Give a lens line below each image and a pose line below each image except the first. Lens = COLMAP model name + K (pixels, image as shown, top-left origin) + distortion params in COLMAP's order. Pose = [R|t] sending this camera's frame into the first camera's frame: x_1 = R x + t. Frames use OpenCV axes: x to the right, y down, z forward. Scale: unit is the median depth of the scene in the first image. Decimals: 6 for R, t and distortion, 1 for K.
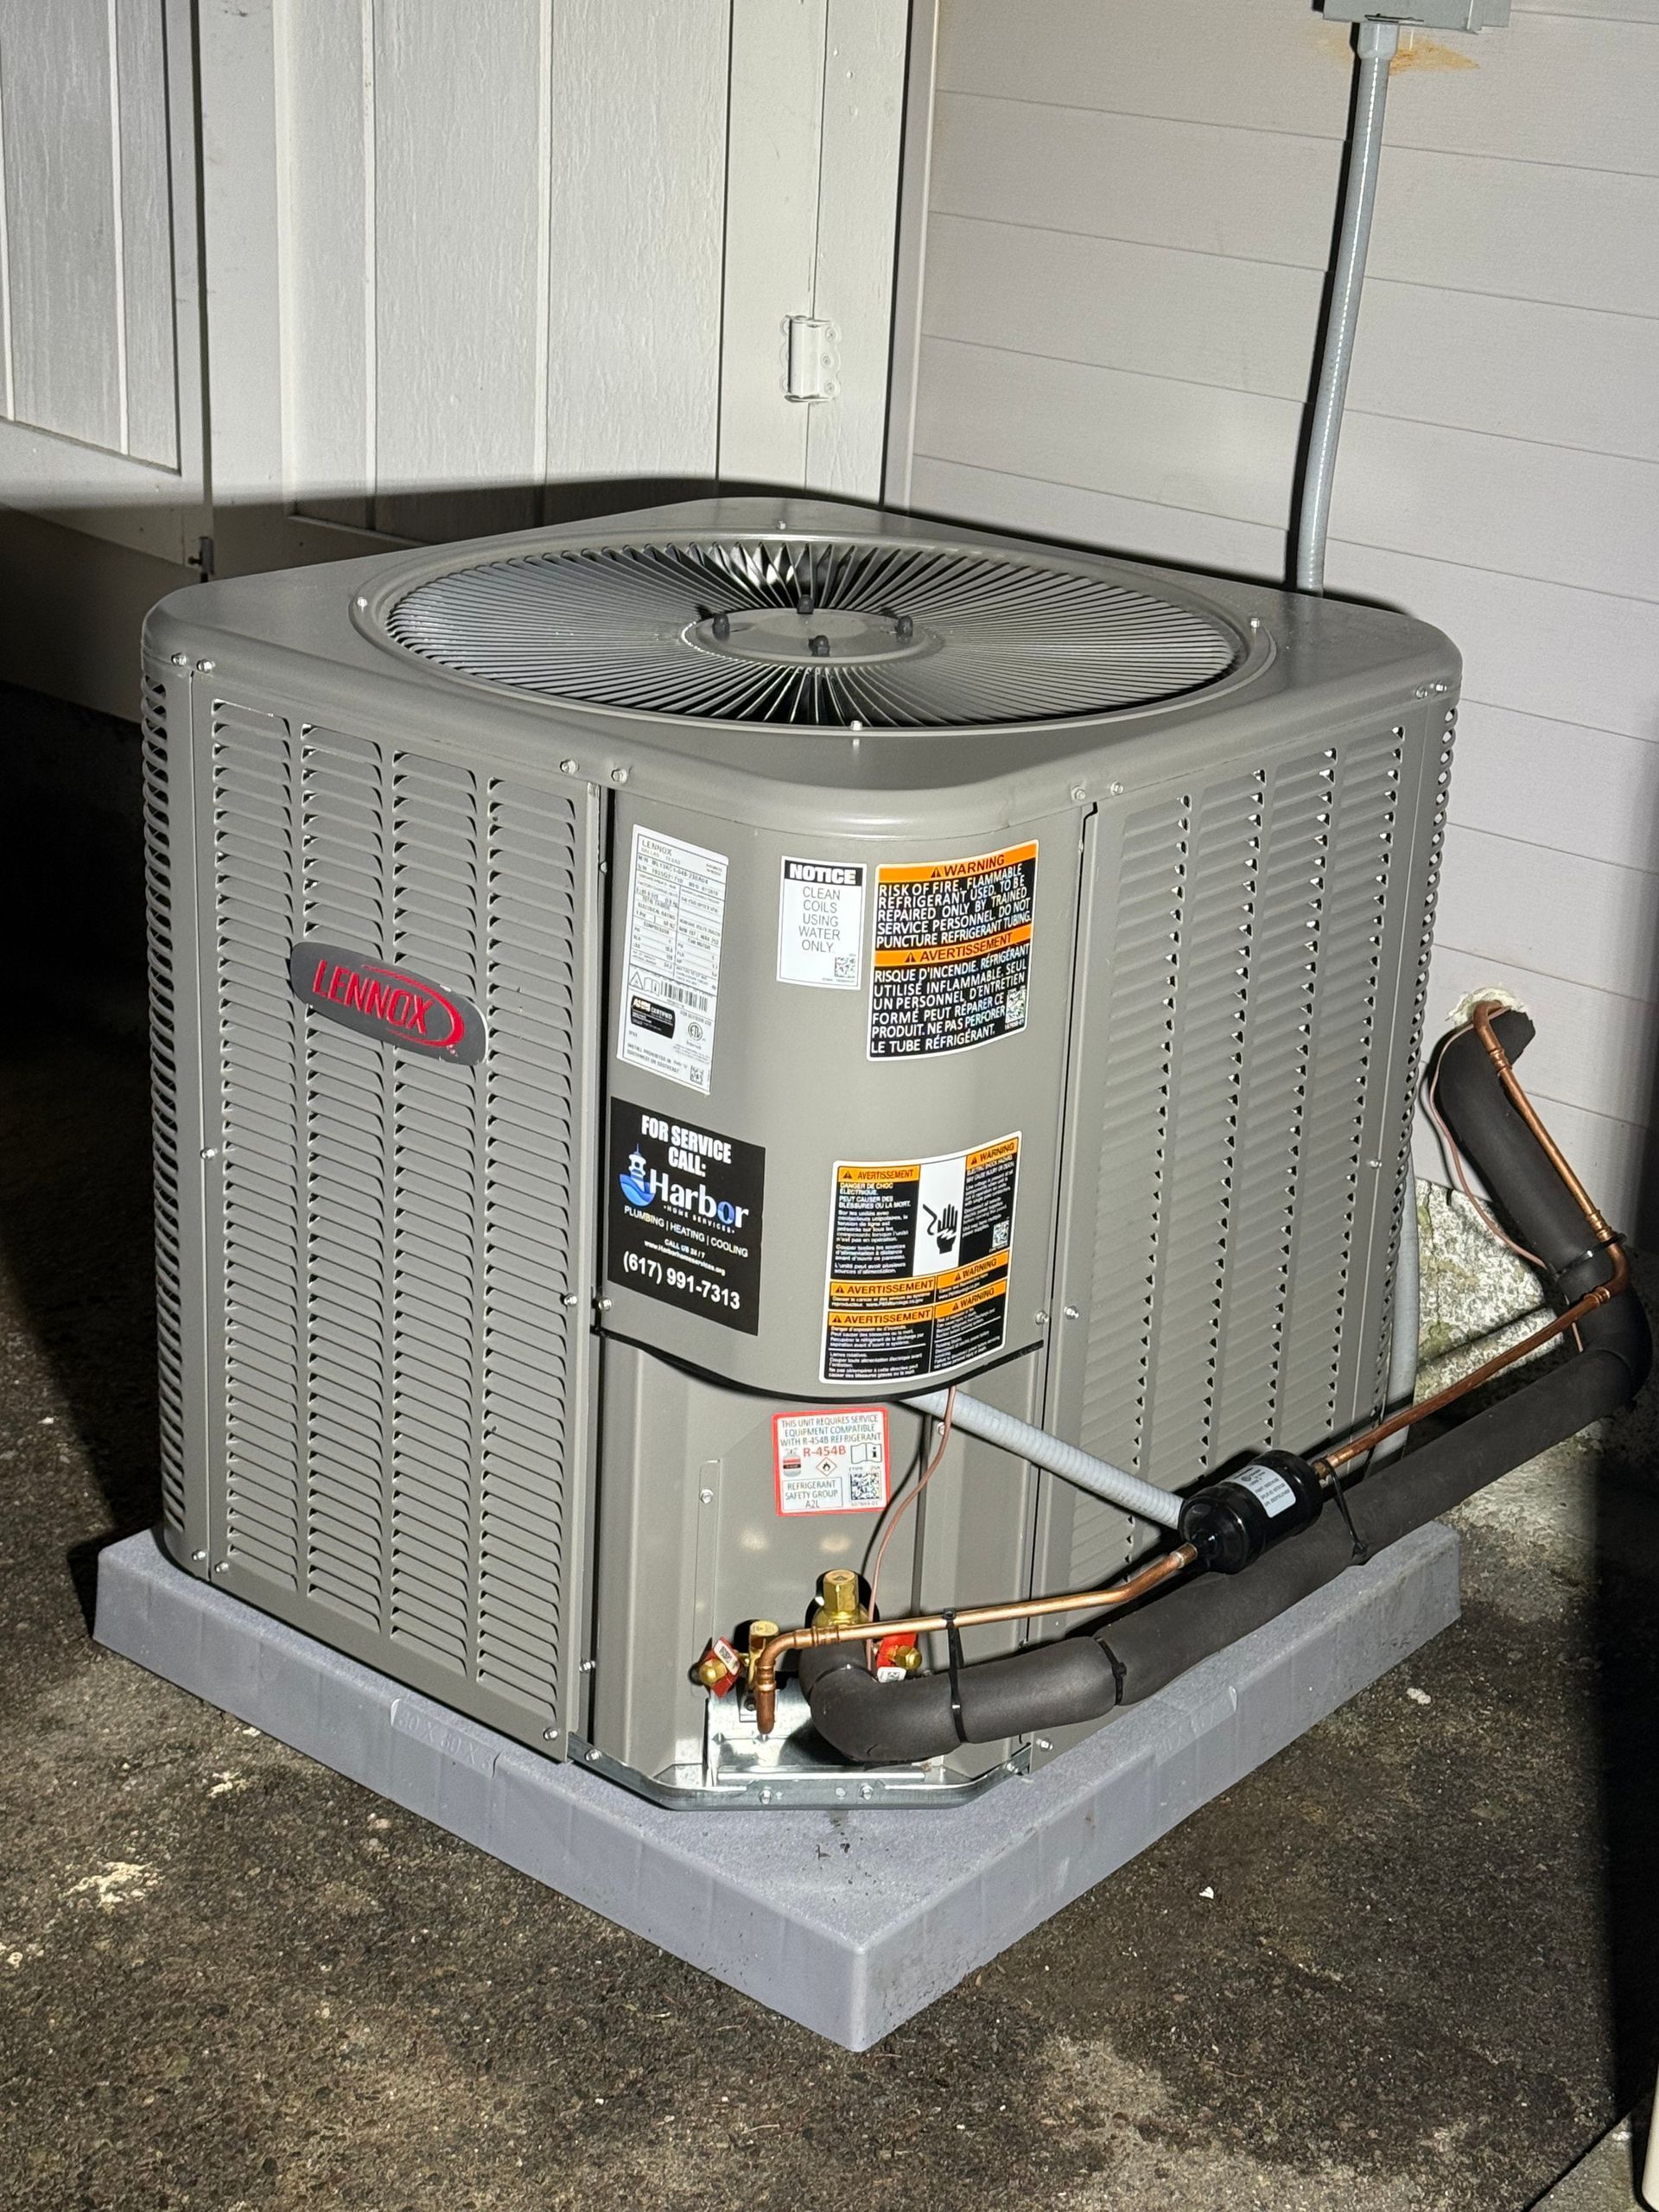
lens RADIAL K [[3448.7, 0, 829.5], [0, 3448.7, 1106.0], [0, 0, 1]] dist [0.102595, 0.157449]
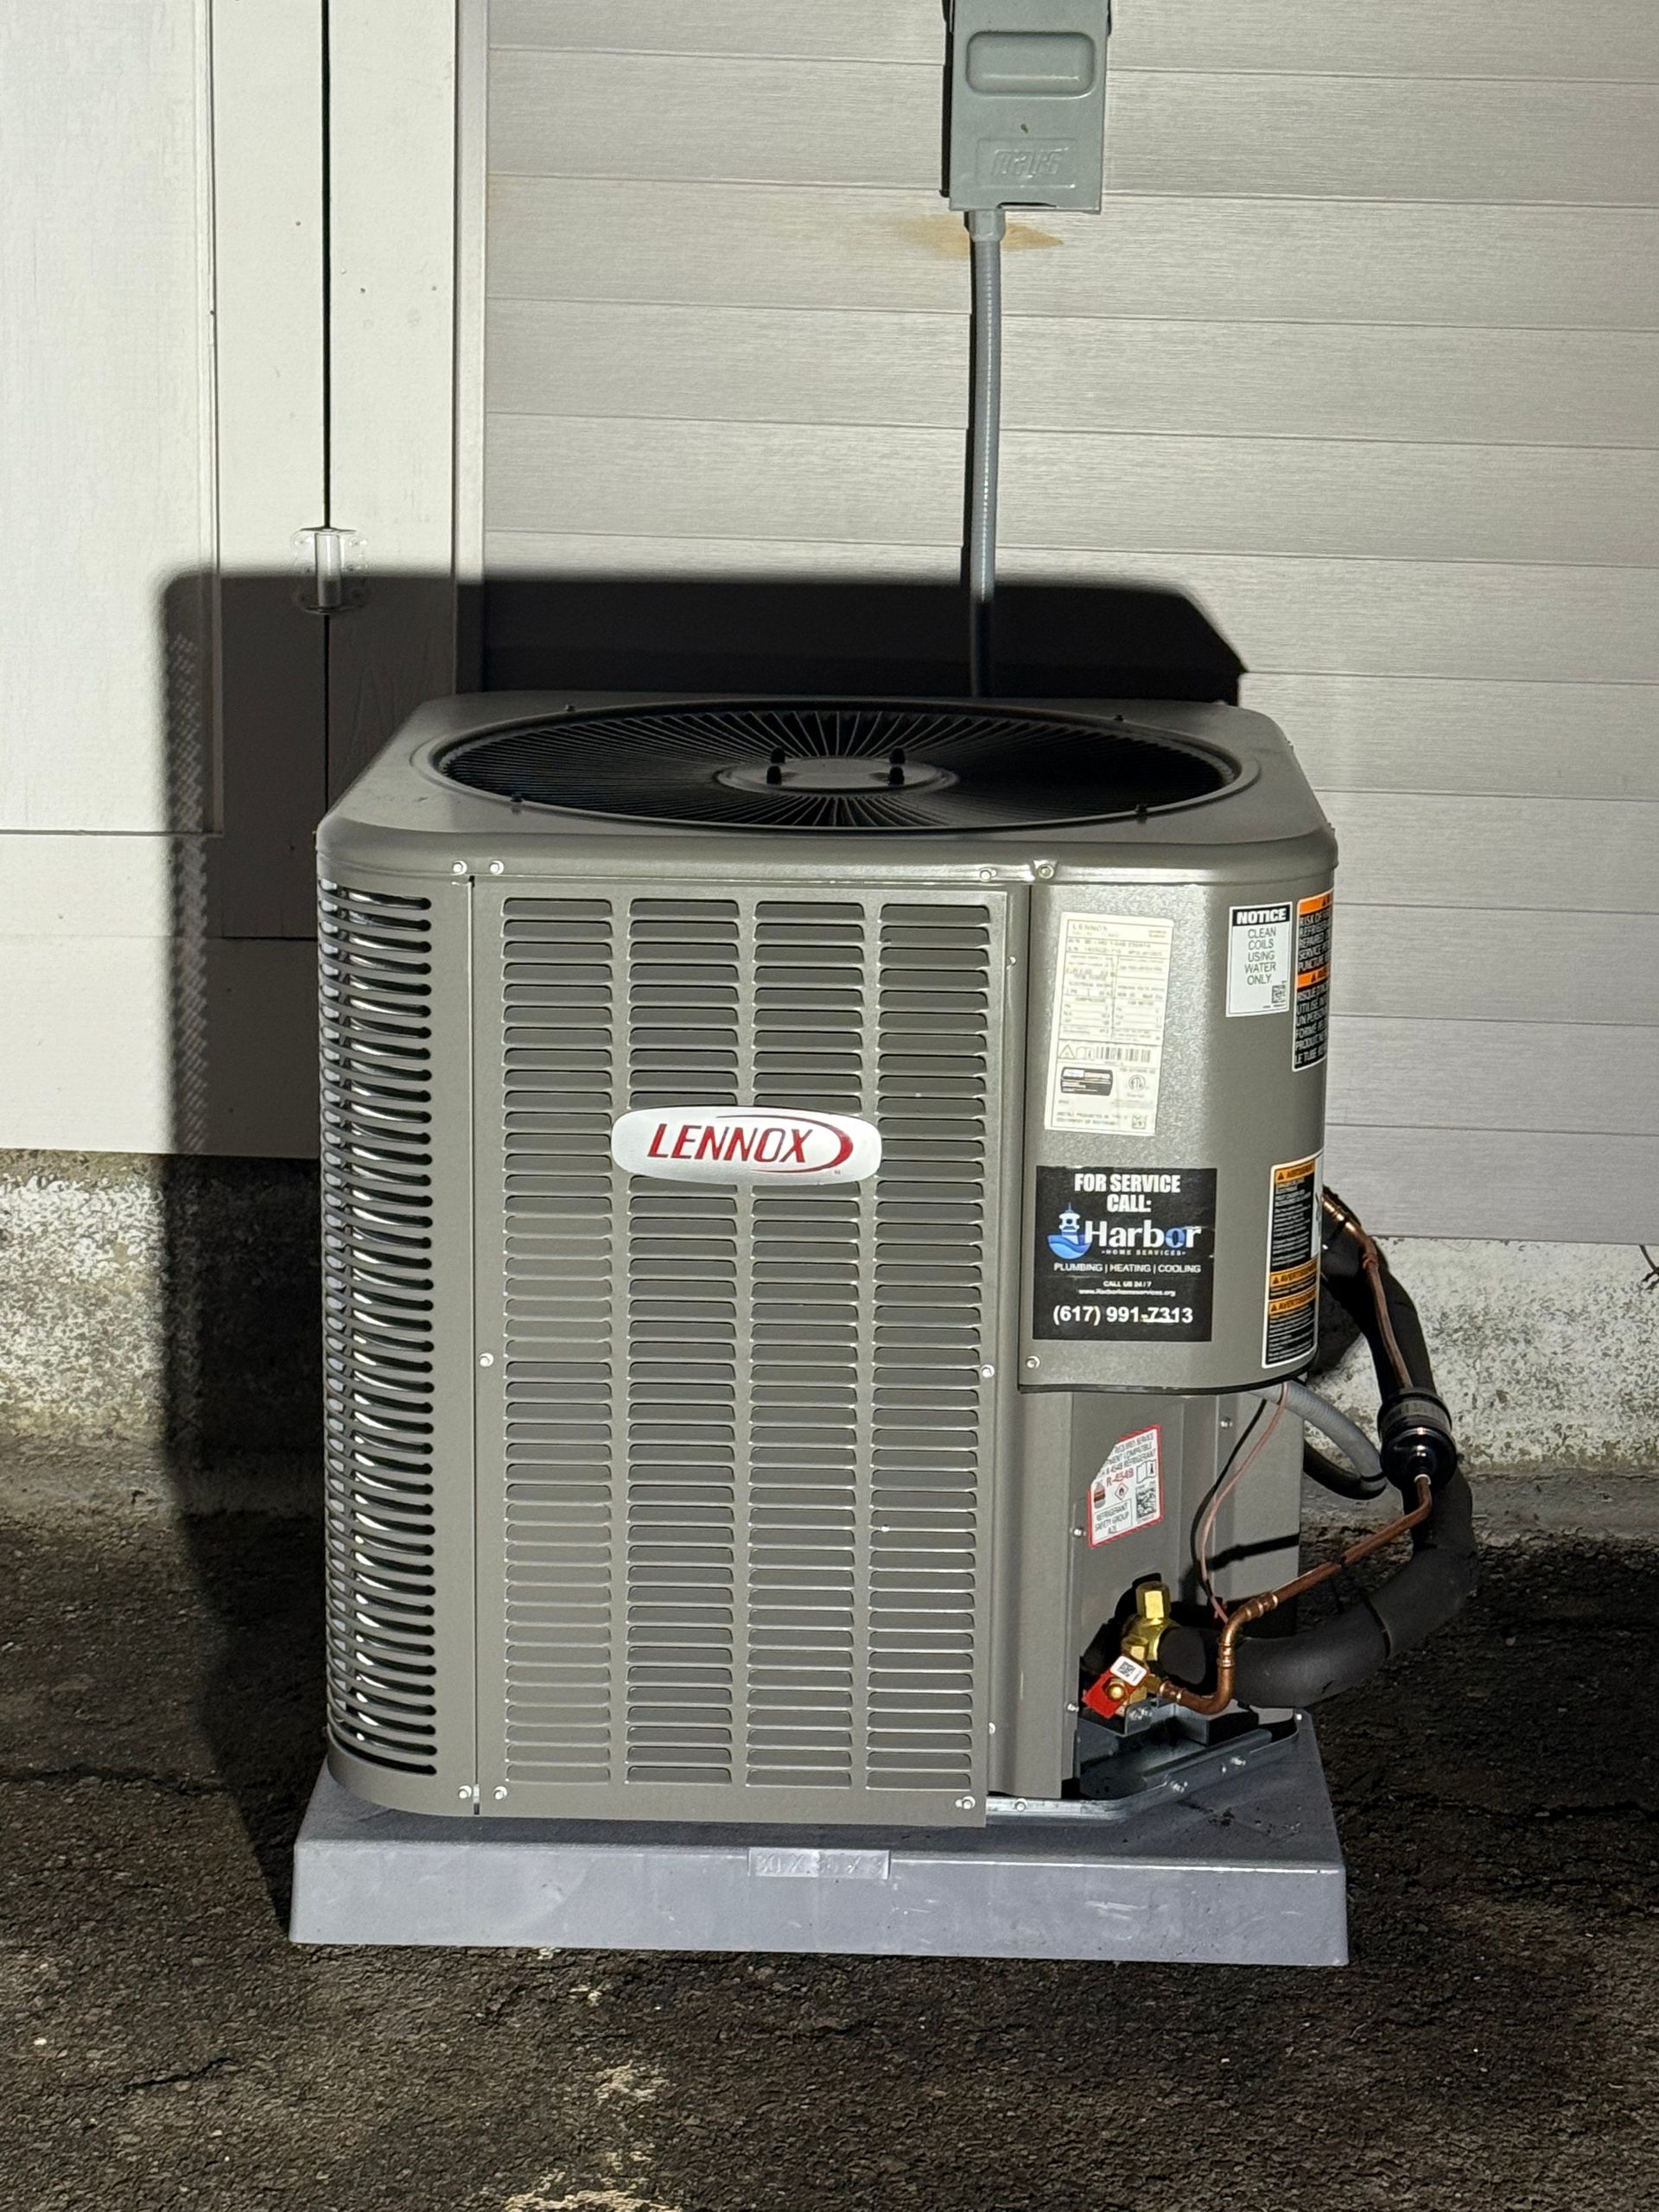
lens RADIAL K [[4430.0, 0, 829.5], [0, 4430.0, 1106.0], [0, 0, 1]] dist [0.099865, -0.151712]
pose [[0.781023, -0.177855, 0.598641, -0.973112], [0.238805, 0.970792, -0.023140, -0.004546], [-0.577040, 0.161031, 0.800683, -0.105080]]
